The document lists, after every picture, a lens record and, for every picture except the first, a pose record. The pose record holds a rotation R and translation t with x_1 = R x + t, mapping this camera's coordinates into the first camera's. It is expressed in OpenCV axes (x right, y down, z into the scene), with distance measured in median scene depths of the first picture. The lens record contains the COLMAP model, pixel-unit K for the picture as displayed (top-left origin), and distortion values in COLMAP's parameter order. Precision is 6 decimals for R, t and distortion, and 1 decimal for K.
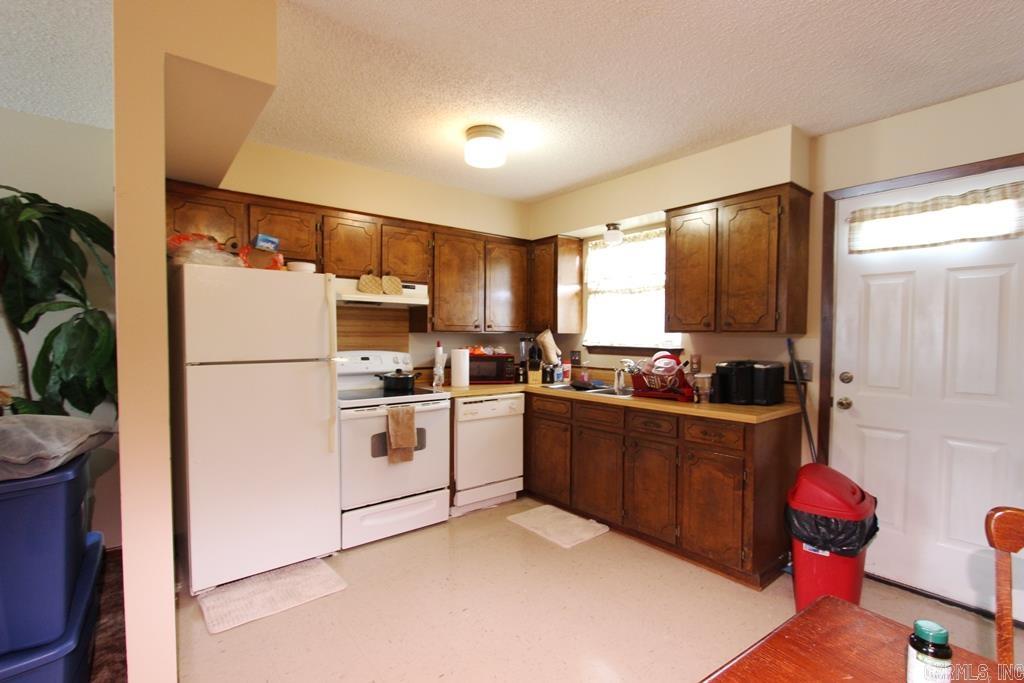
lens RADIAL K [[470.9, 0, 515.0], [0, 470.9, 343.7], [0, 0, 1]] dist [-0.001040, -0.000082]
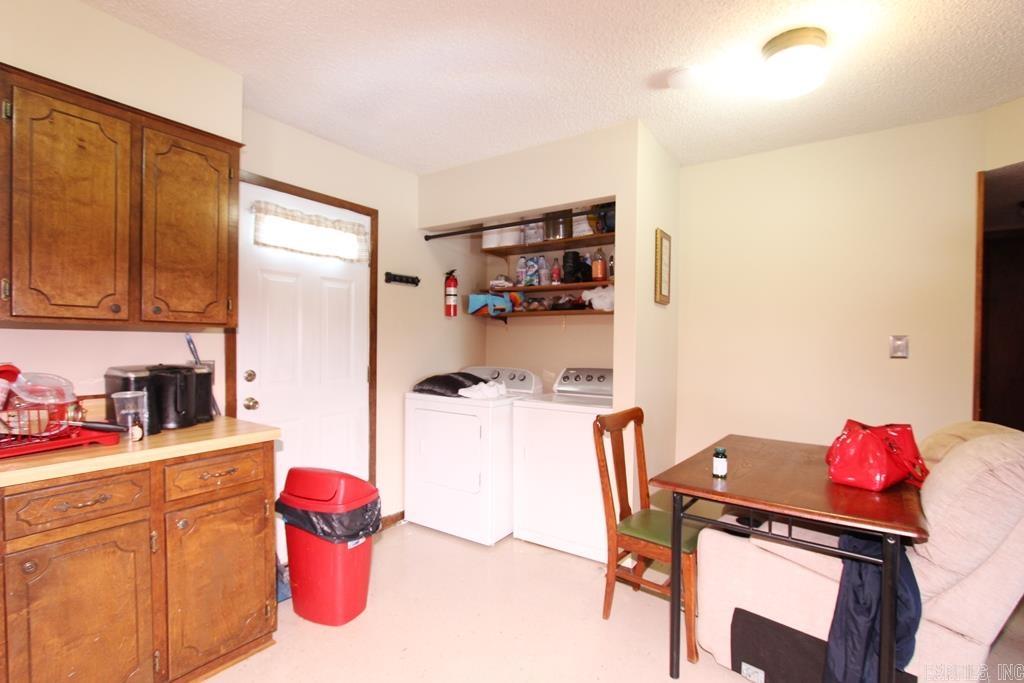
lens RADIAL K [[470.9, 0, 516.0], [0, 470.9, 342.7], [0, 0, 1]] dist [-0.001040, -0.000082]
pose [[-0.279067, -0.009450, 0.960225, -0.342211], [0.010931, 0.999856, 0.013017, 0.000071], [-0.960209, 0.014129, -0.278923, 0.758337]]
